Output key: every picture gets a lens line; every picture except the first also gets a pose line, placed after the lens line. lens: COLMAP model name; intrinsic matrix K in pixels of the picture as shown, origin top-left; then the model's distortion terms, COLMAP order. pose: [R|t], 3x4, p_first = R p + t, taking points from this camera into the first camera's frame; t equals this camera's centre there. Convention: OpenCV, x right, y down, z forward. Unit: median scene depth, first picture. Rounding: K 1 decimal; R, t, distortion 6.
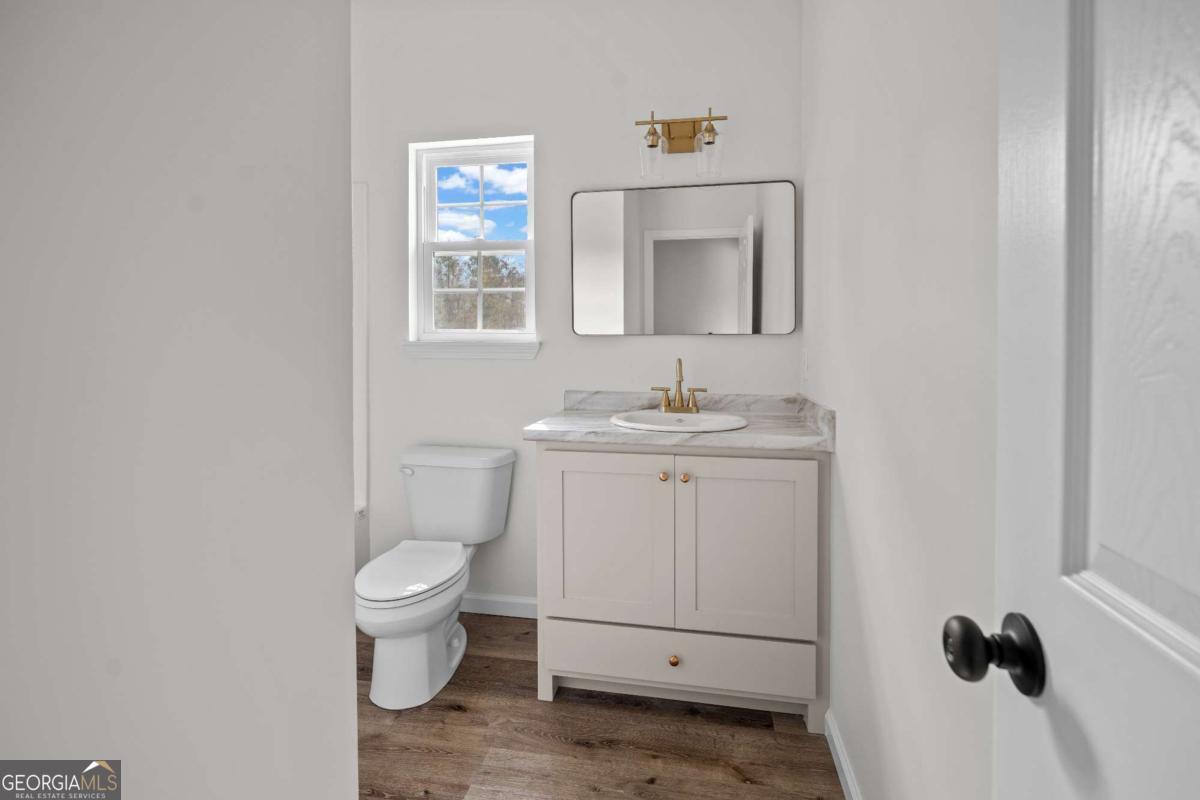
lens RADIAL K [[545.4, 0, 600.0], [0, 545.4, 400.0], [0, 0, 1]] dist [0.001249, 0.000443]
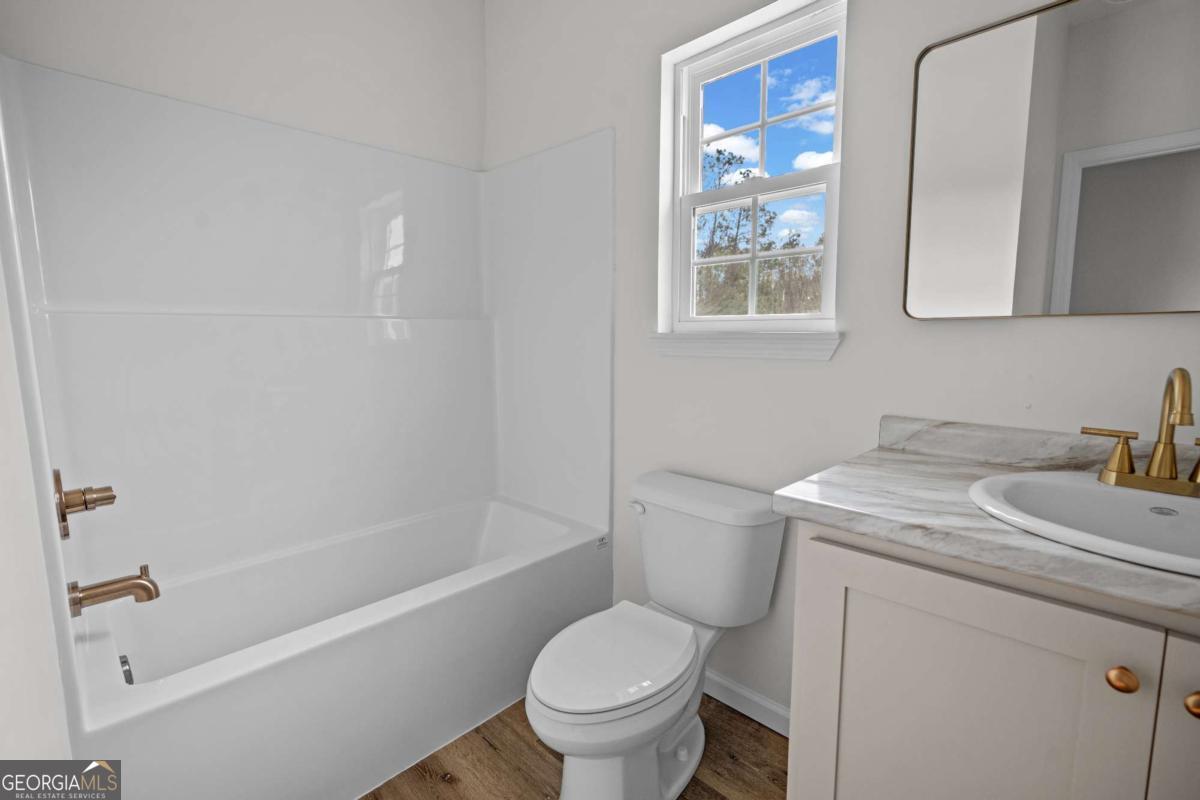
lens RADIAL K [[540.0, 0, 598.5], [0, 540.0, 409.5], [0, 0, 1]] dist [-0.009833, 0.000666]
pose [[0.824813, 0.069803, -0.561081, 0.008268], [-0.052381, 0.997516, 0.047097, -0.035005], [0.562975, -0.009456, 0.826420, 0.358388]]
